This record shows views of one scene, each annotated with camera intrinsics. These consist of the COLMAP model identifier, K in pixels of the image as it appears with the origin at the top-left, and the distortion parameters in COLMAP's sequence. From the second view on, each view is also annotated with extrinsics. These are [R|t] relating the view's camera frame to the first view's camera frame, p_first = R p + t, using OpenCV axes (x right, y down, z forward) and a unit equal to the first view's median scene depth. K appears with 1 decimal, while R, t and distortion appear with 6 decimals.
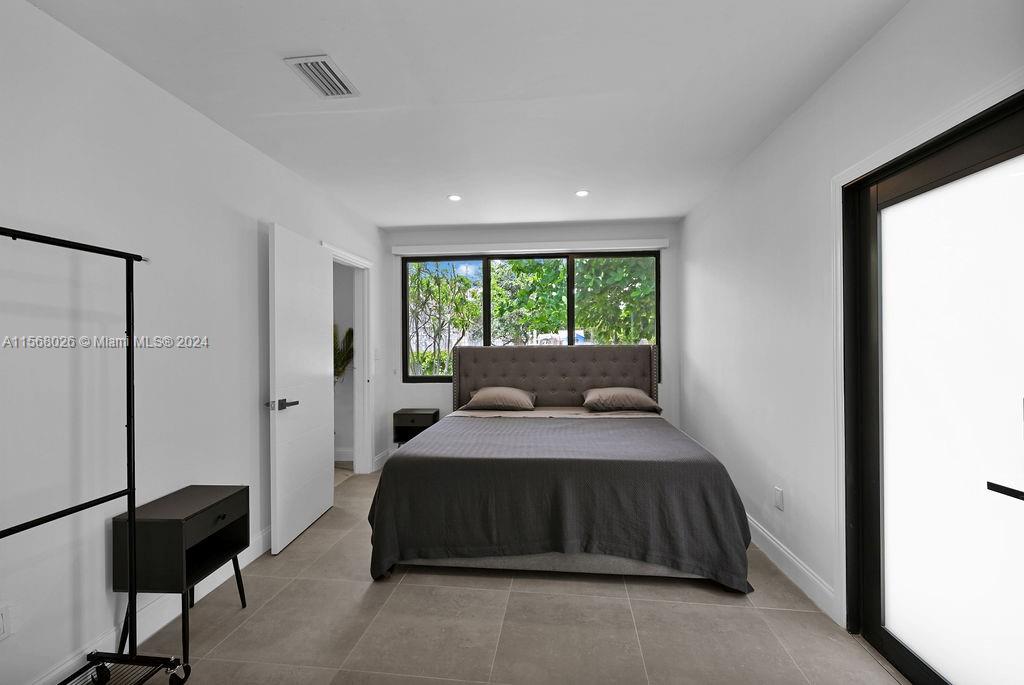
lens RADIAL K [[424.1, 0, 518.2], [0, 424.1, 333.0], [0, 0, 1]] dist [0.004588, -0.001407]
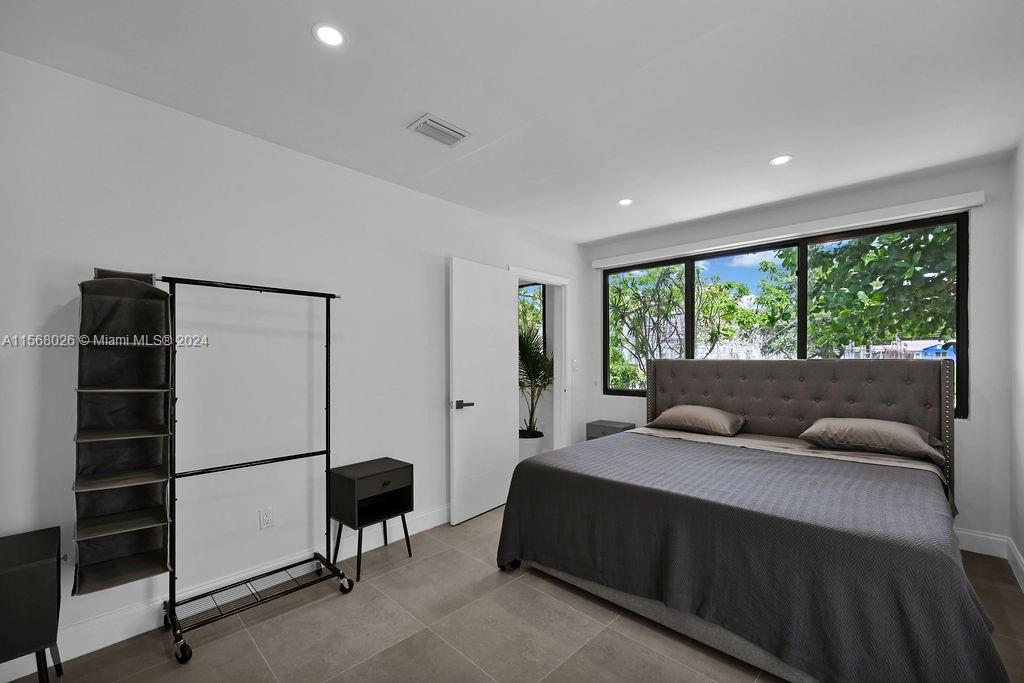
lens RADIAL K [[424.1, 0, 518.2], [0, 424.1, 348.3], [0, 0, 1]] dist [0.004588, -0.001407]
pose [[0.792482, -0.006845, -0.609857, 0.312356], [0.010296, 0.999945, 0.002157, 0.005382], [0.609808, -0.007988, 0.792509, 0.131620]]
